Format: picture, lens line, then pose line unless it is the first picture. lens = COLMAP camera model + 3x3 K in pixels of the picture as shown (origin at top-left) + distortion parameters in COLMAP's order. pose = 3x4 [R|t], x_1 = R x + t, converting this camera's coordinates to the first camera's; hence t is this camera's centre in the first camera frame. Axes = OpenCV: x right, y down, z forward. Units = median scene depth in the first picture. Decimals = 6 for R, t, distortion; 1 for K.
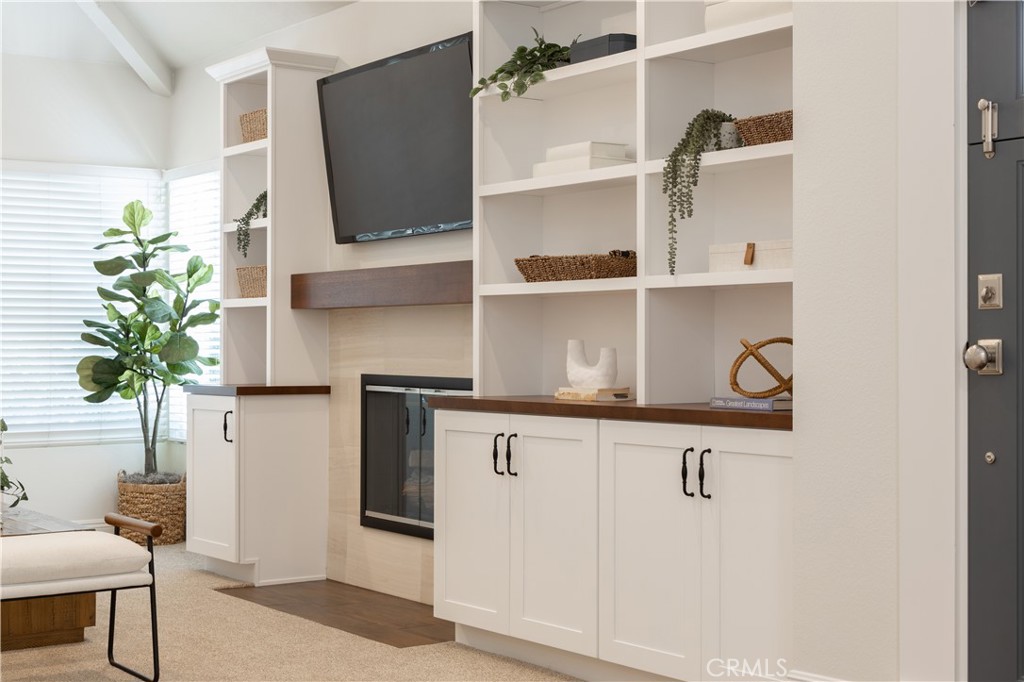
lens RADIAL K [[1516.2, 0, 511.9], [0, 1516.2, 344.3], [0, 0, 1]] dist [0.017948, 0.000000]
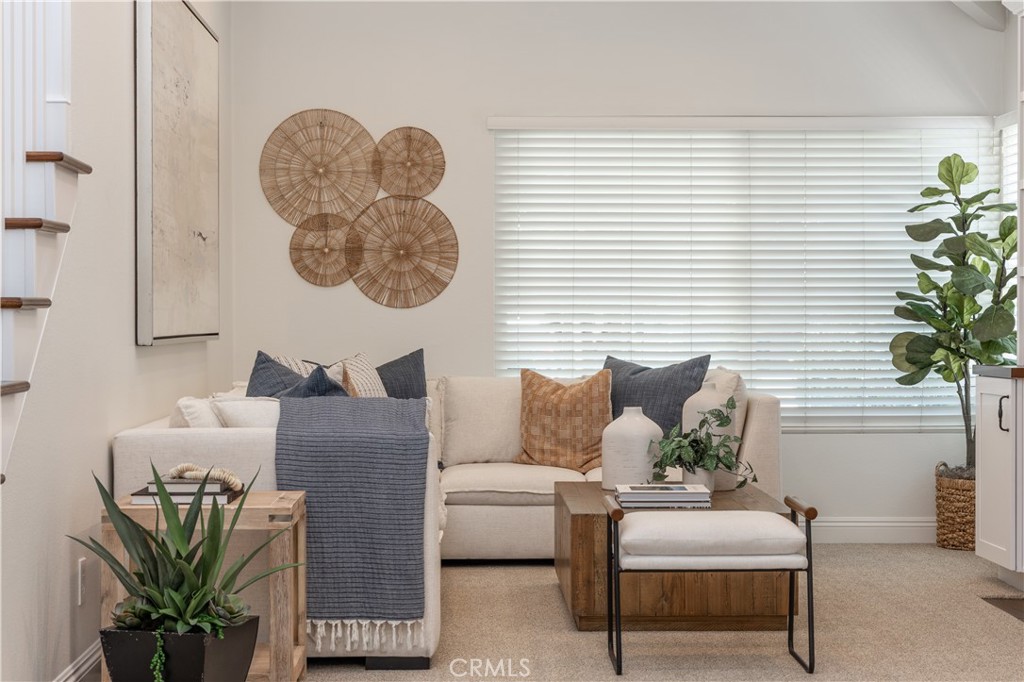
lens RADIAL K [[1961.2, 0, 511.9], [0, 1961.2, 338.6], [0, 0, 1]] dist [-0.004852, 0.000000]
pose [[0.824031, 0.005719, -0.566516, 0.182386], [-0.000421, 0.999955, 0.009483, 0.000534], [0.566545, -0.007576, 0.823996, -0.073807]]
